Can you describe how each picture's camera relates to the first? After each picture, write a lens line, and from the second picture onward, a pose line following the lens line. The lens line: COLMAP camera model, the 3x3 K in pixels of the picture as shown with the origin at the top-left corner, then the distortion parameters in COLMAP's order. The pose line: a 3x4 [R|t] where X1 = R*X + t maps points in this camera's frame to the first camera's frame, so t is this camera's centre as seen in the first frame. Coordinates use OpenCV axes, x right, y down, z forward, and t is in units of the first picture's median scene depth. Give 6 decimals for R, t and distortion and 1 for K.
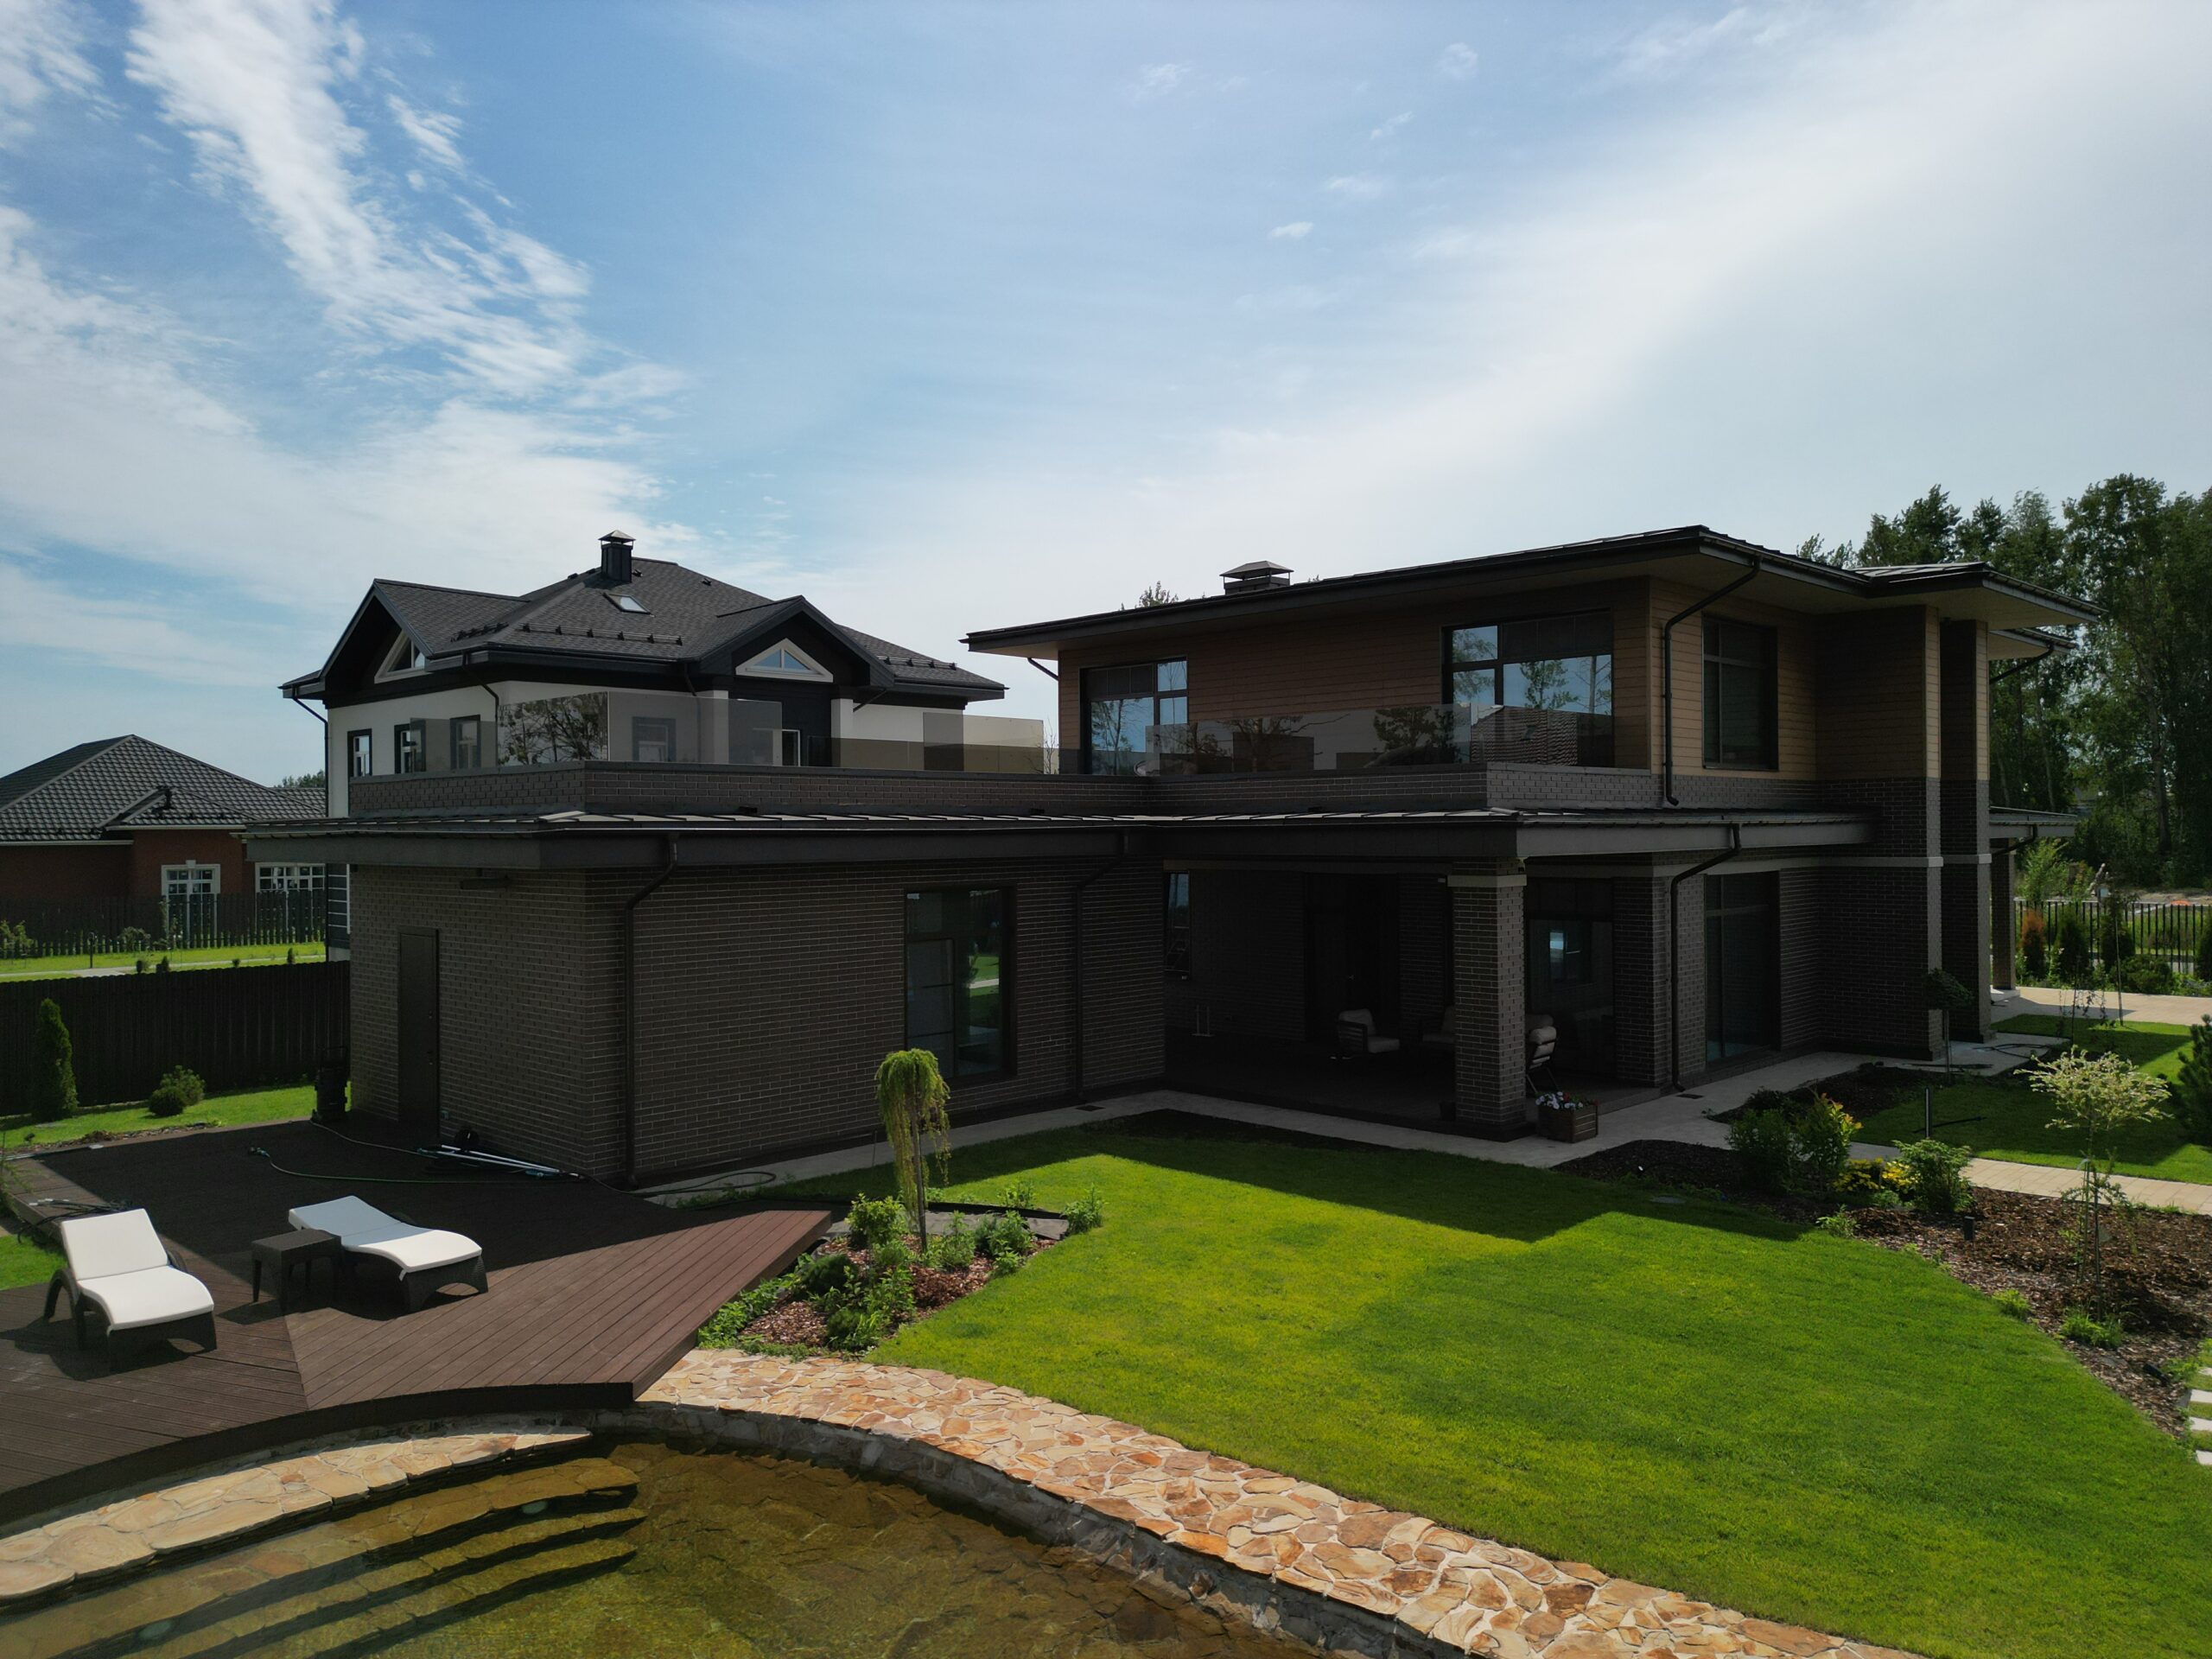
lens RADIAL K [[1543.3, 0, 1114.6], [0, 1543.3, 824.1], [0, 0, 1]] dist [0.059102, -0.050284]
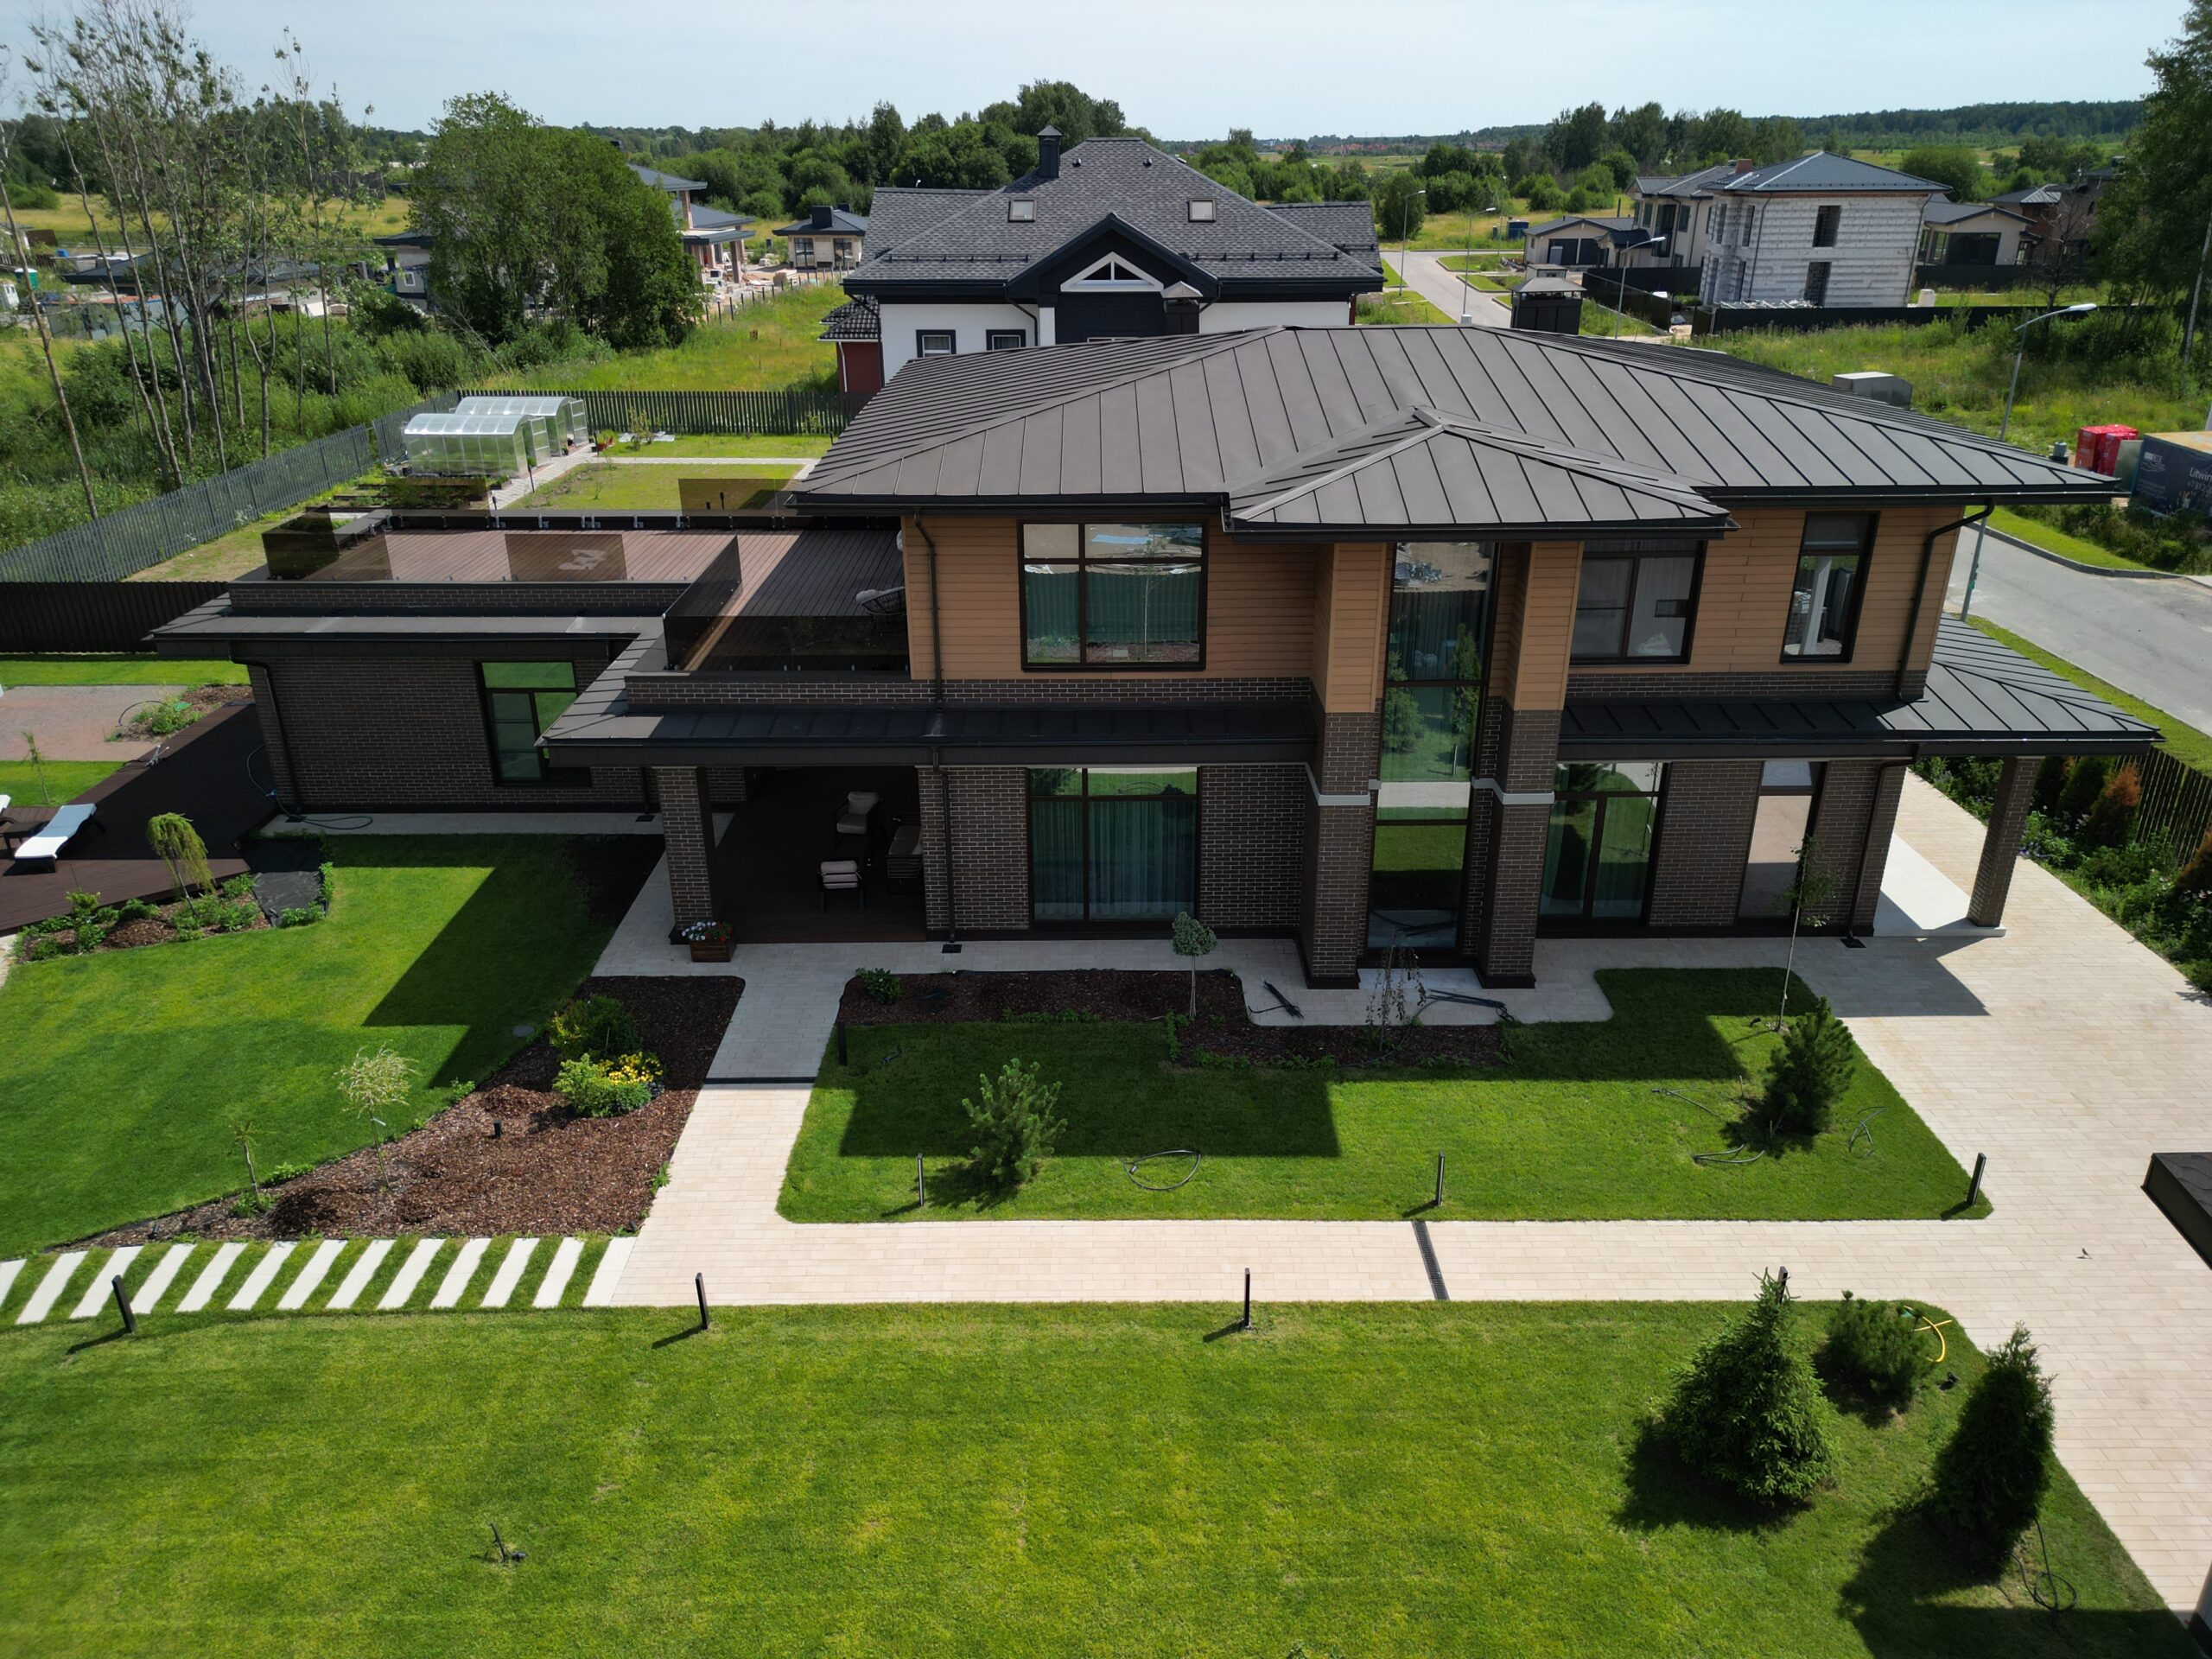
lens RADIAL K [[1543.3, 0, 1114.6], [0, 1543.3, 824.1], [0, 0, 1]] dist [0.059102, -0.050284]
pose [[0.700561, 0.289130, -0.652395, 1.963790], [0.000754, 0.913939, 0.405852, -0.628135], [0.713593, -0.284816, 0.640051, 0.625532]]
